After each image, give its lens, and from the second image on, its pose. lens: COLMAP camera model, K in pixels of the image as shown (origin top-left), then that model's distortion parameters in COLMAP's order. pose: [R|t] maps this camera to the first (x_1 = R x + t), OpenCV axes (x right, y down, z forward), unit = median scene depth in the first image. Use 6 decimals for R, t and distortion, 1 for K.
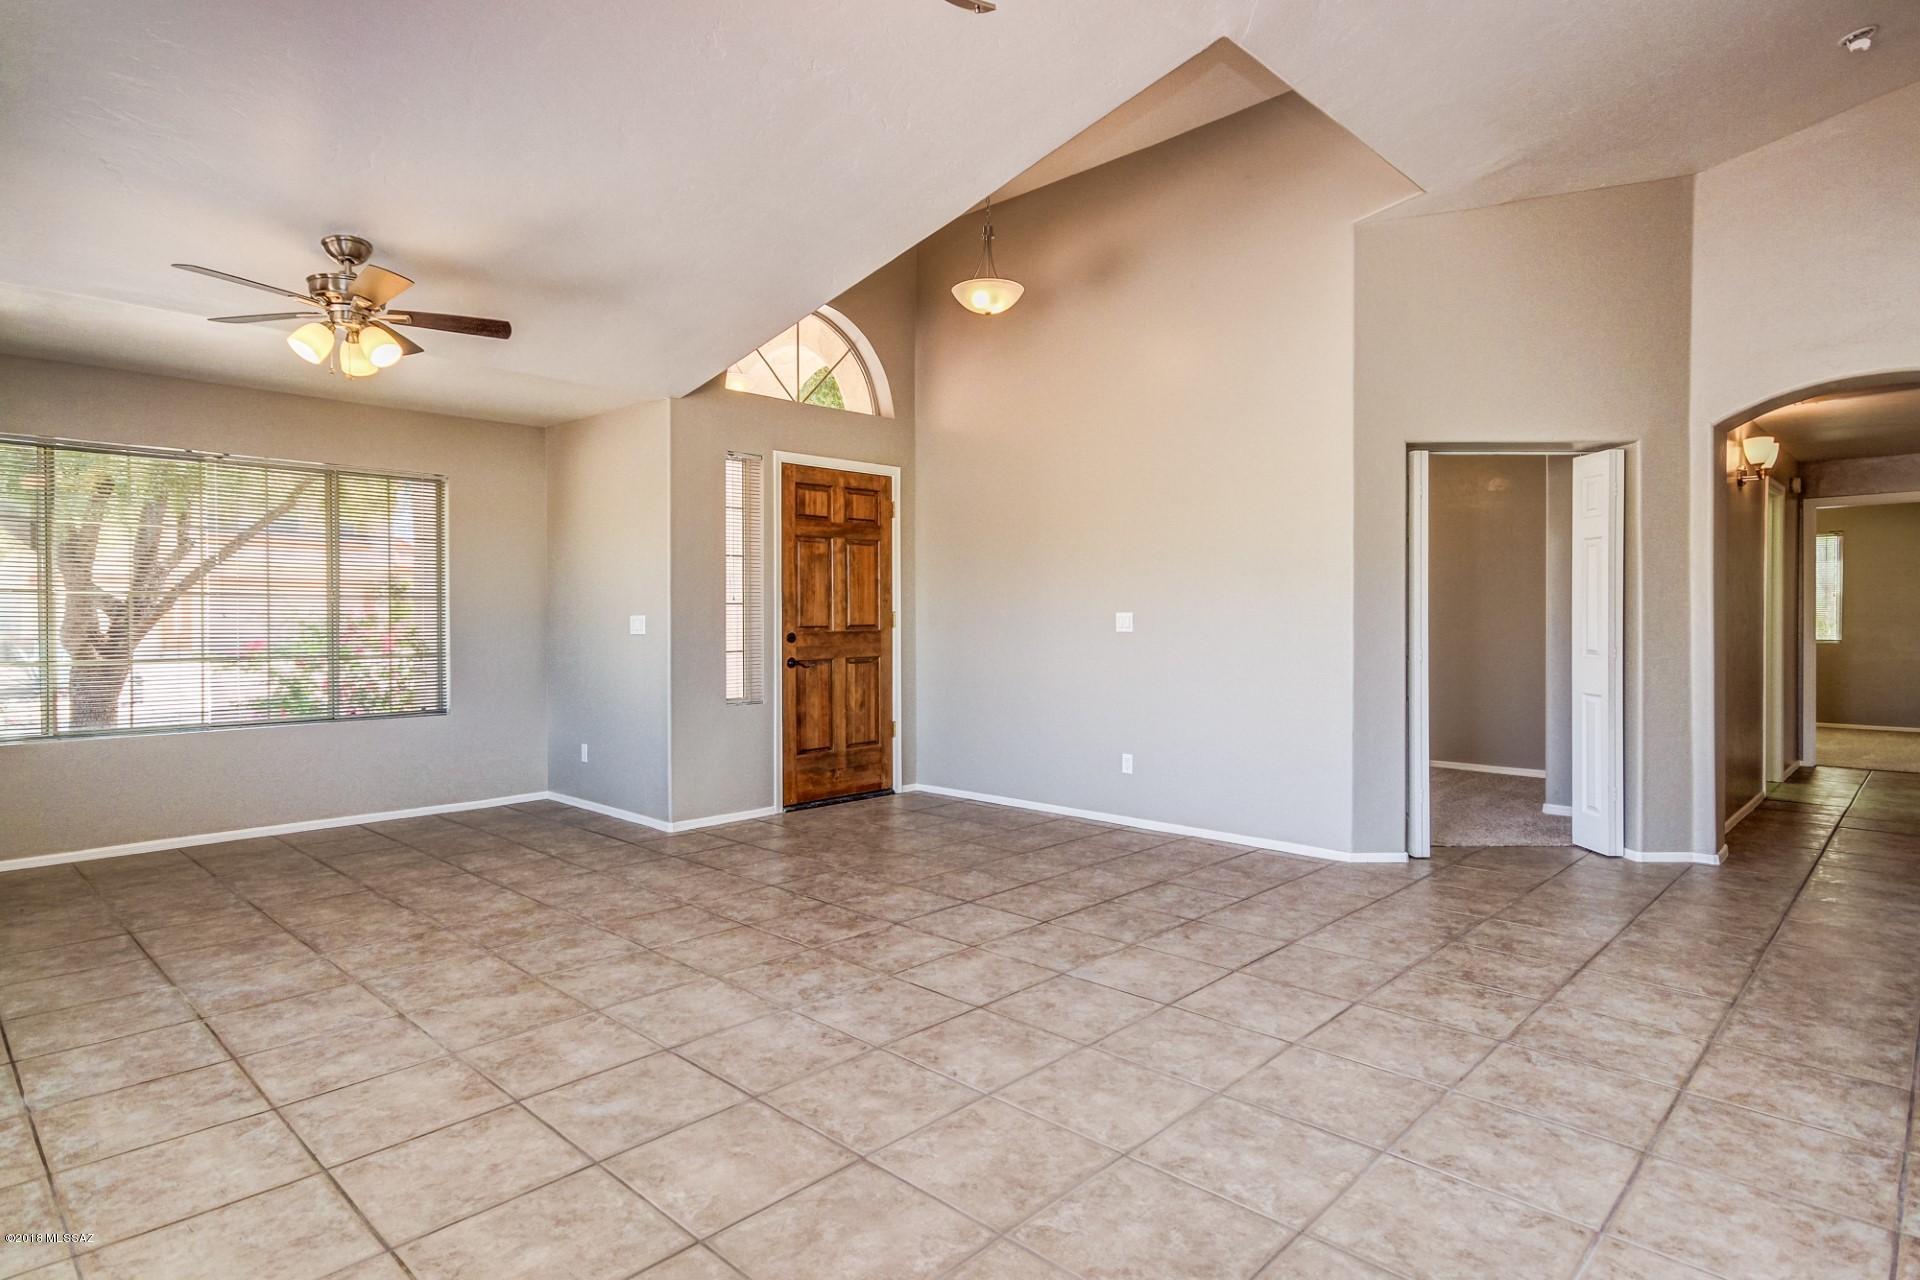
lens RADIAL K [[1046.7, 0, 960.3], [0, 1046.7, 630.3], [0, 0, 1]] dist [-0.001563, 0.000568]
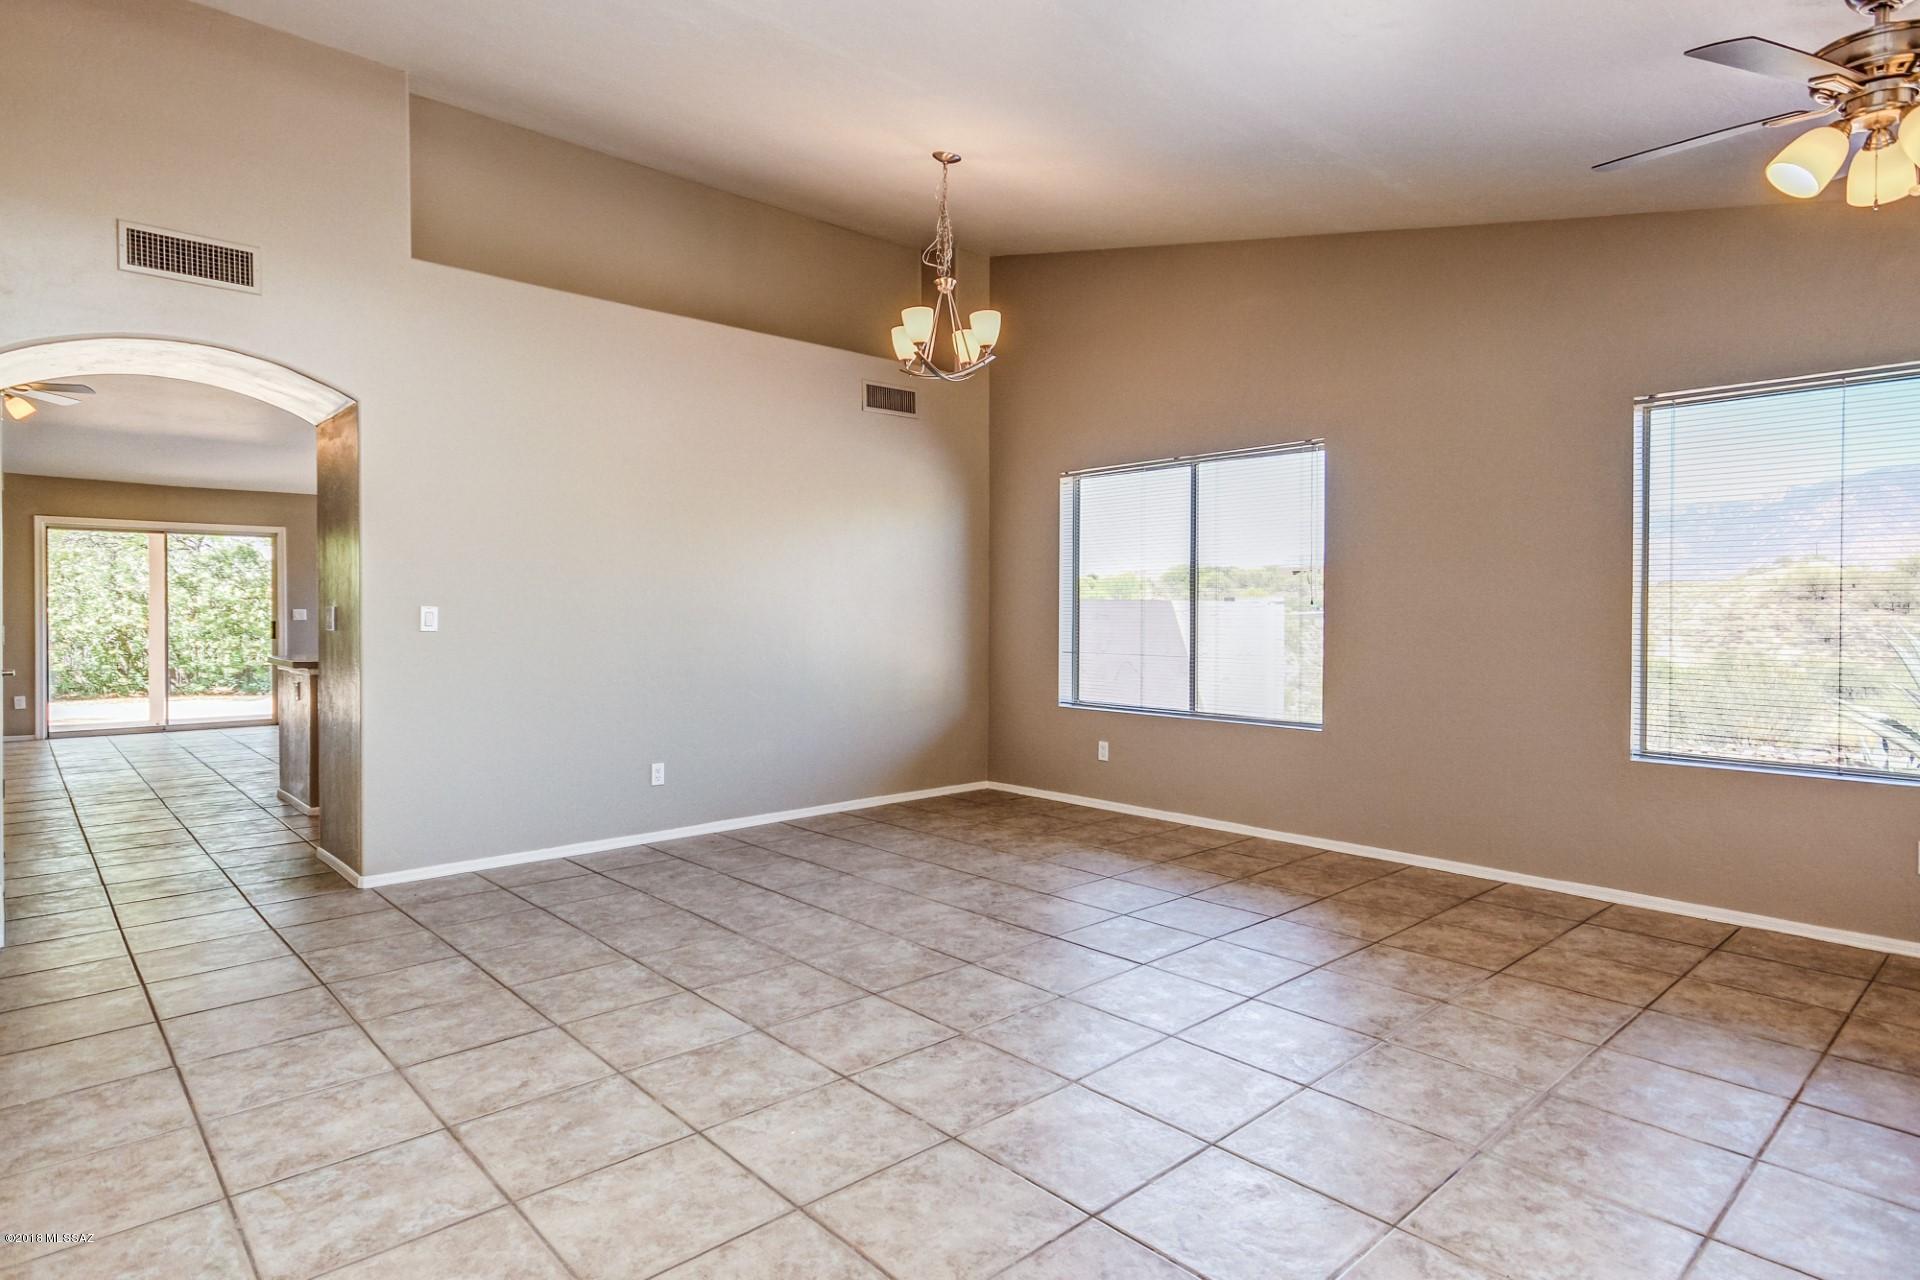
lens RADIAL K [[1046.7, 0, 959.5], [0, 1046.7, 630.4], [0, 0, 1]] dist [-0.001563, 0.000568]
pose [[-0.998092, 0.000038, 0.061744, -0.124902], [0.001923, 0.999534, 0.030474, -0.022947], [-0.061714, 0.030534, -0.997627, 1.951882]]
